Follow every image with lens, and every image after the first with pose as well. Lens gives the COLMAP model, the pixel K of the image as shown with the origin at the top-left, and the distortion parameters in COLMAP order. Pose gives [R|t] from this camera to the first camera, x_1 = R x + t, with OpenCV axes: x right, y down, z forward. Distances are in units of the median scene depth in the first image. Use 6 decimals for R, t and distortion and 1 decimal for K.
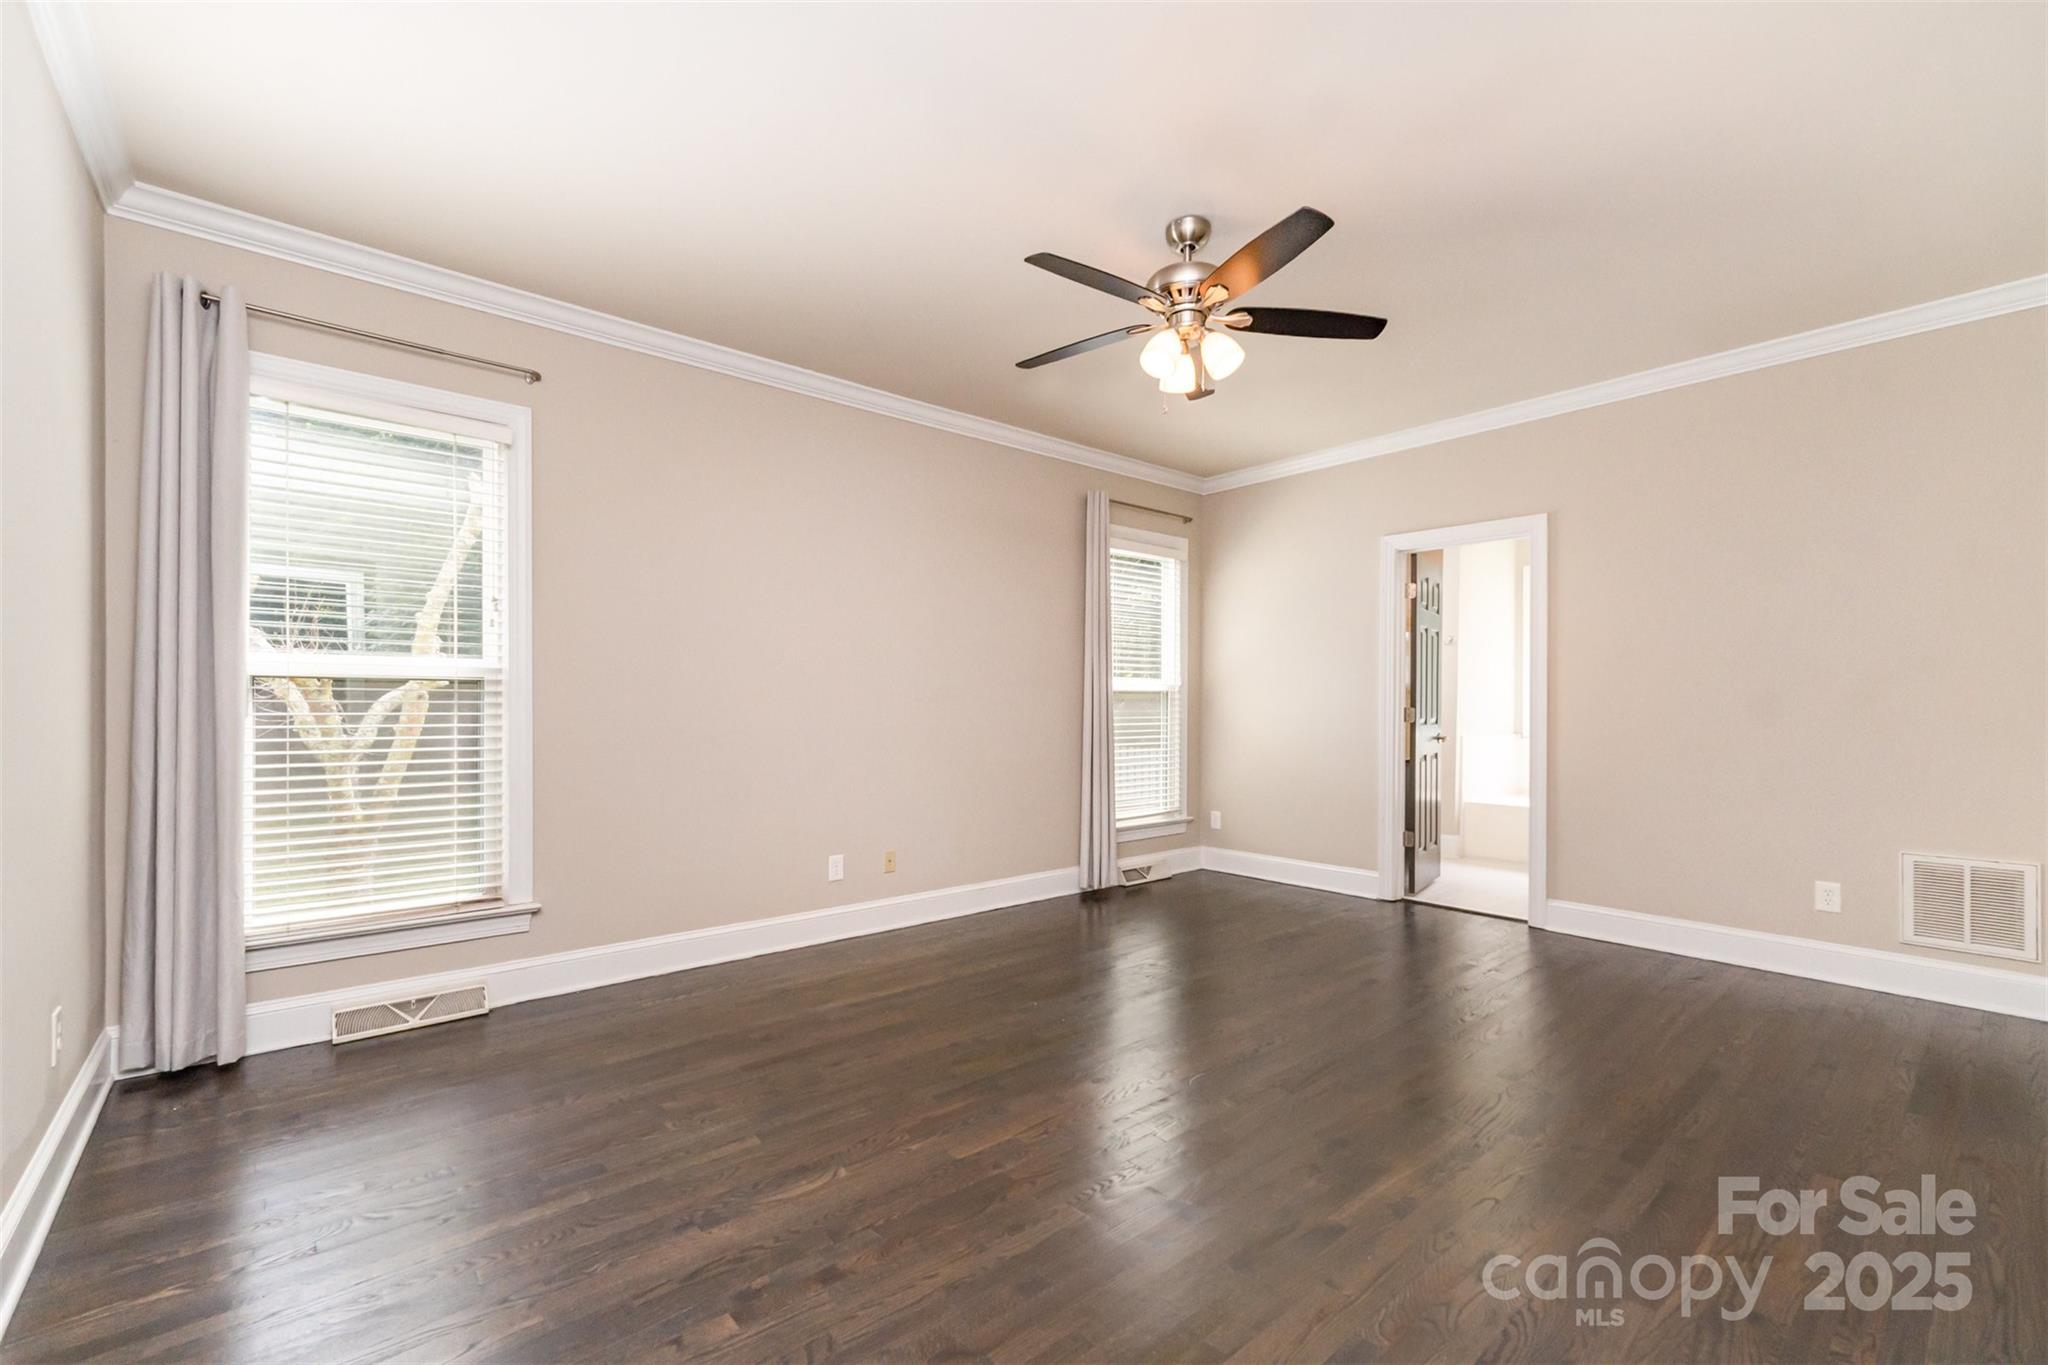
lens RADIAL K [[864.5, 0, 1017.5], [0, 864.5, 693.2], [0, 0, 1]] dist [0.003976, 0.000886]
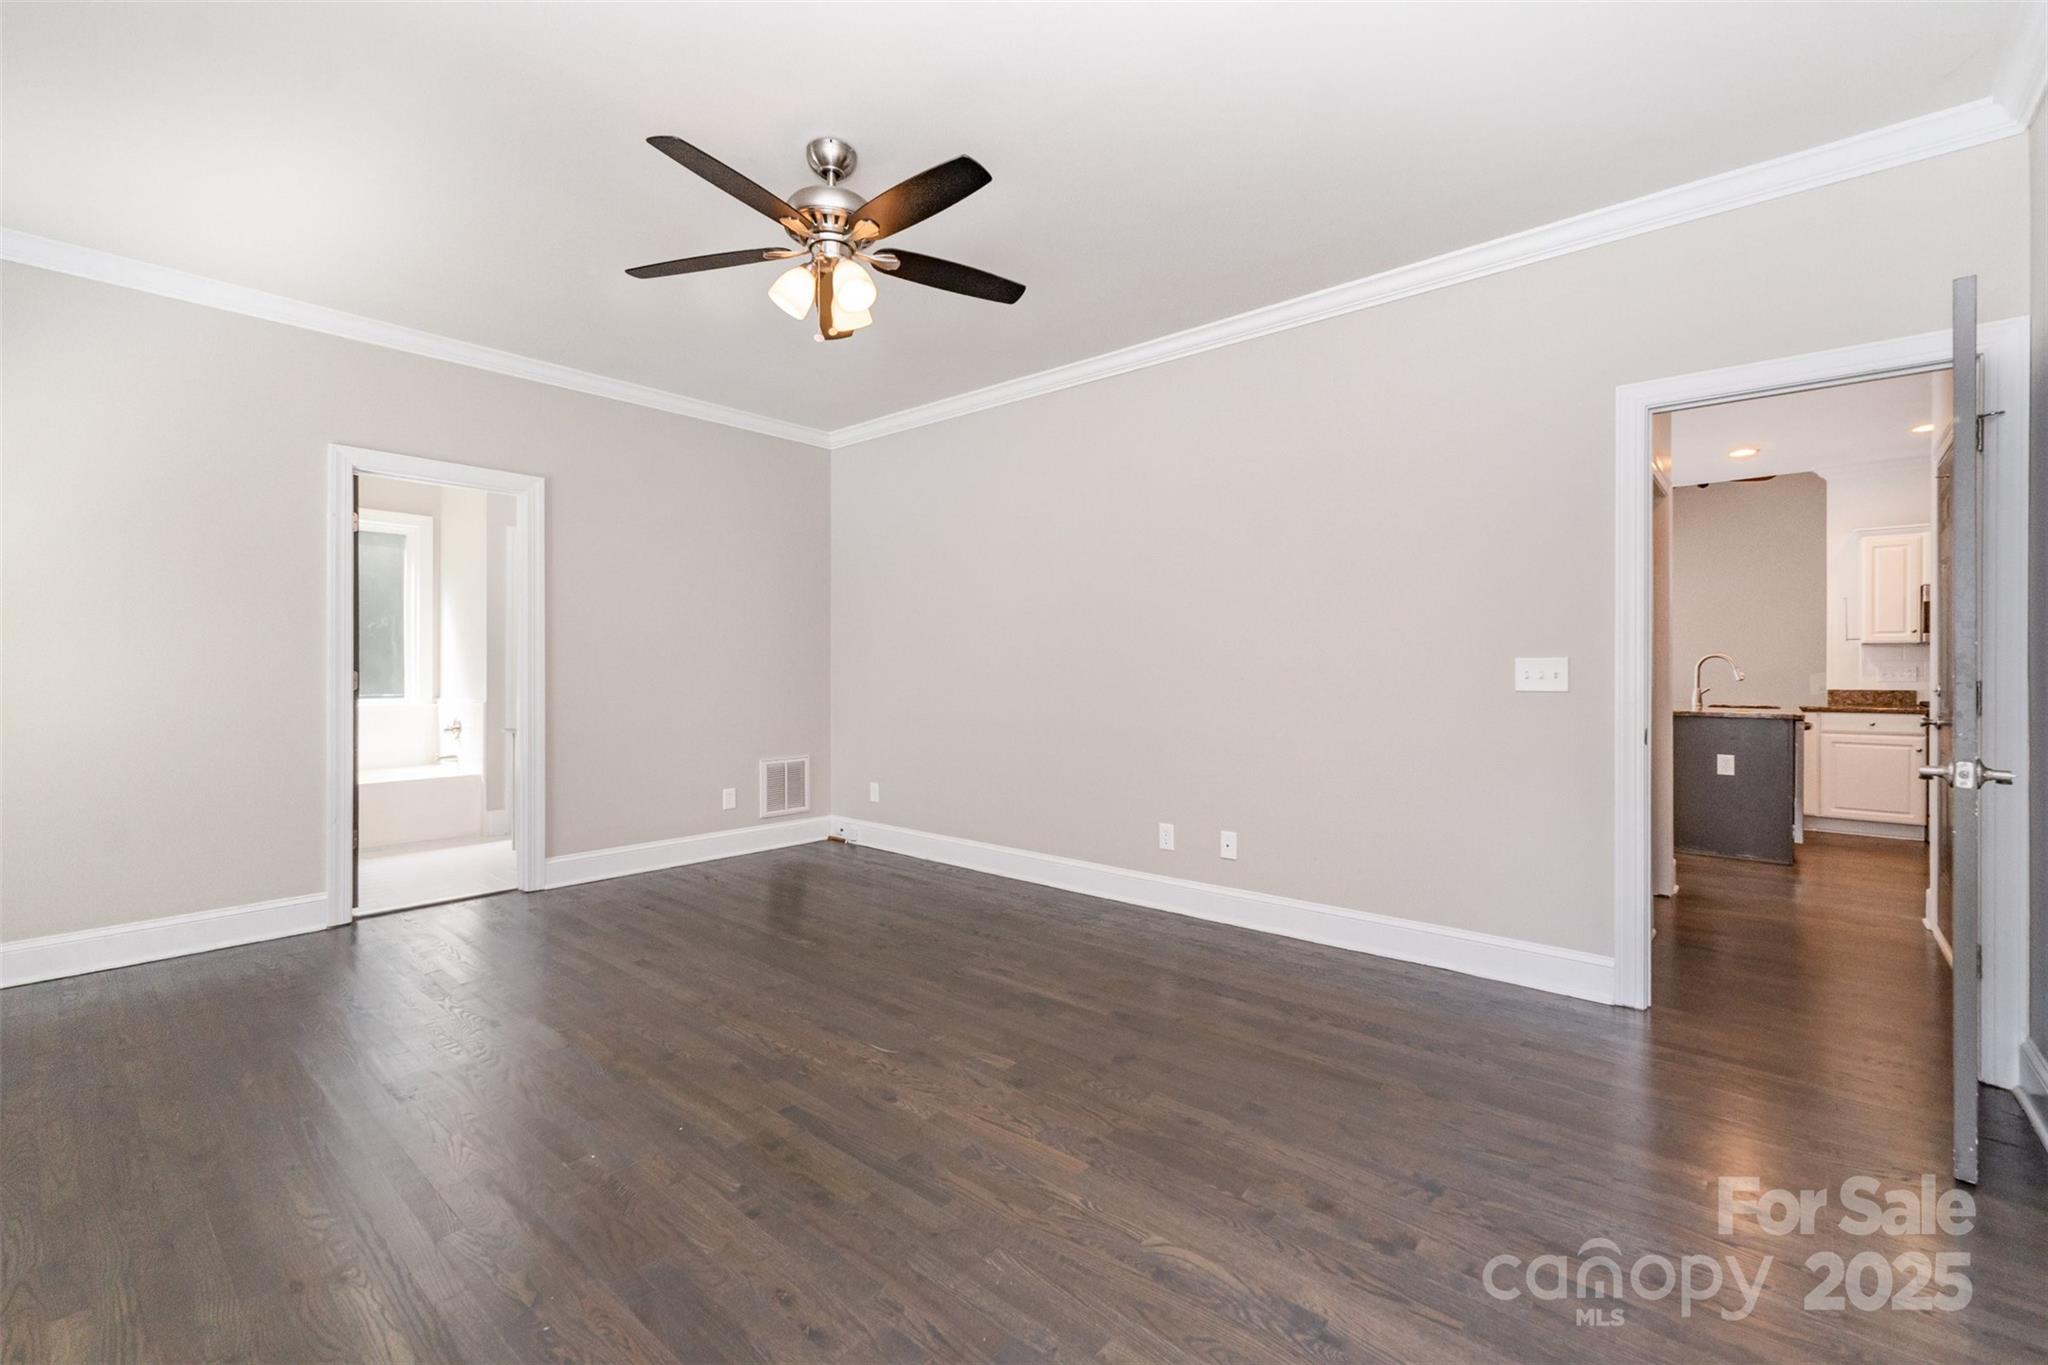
lens RADIAL K [[877.3, 0, 1022.9], [0, 877.3, 672.9], [0, 0, 1]] dist [-0.001151, 0.000040]
pose [[-0.145358, -0.009225, 0.989336, -0.803012], [-0.009113, 0.999927, 0.007985, 0.010127], [-0.989337, -0.007855, -0.145431, 1.002481]]
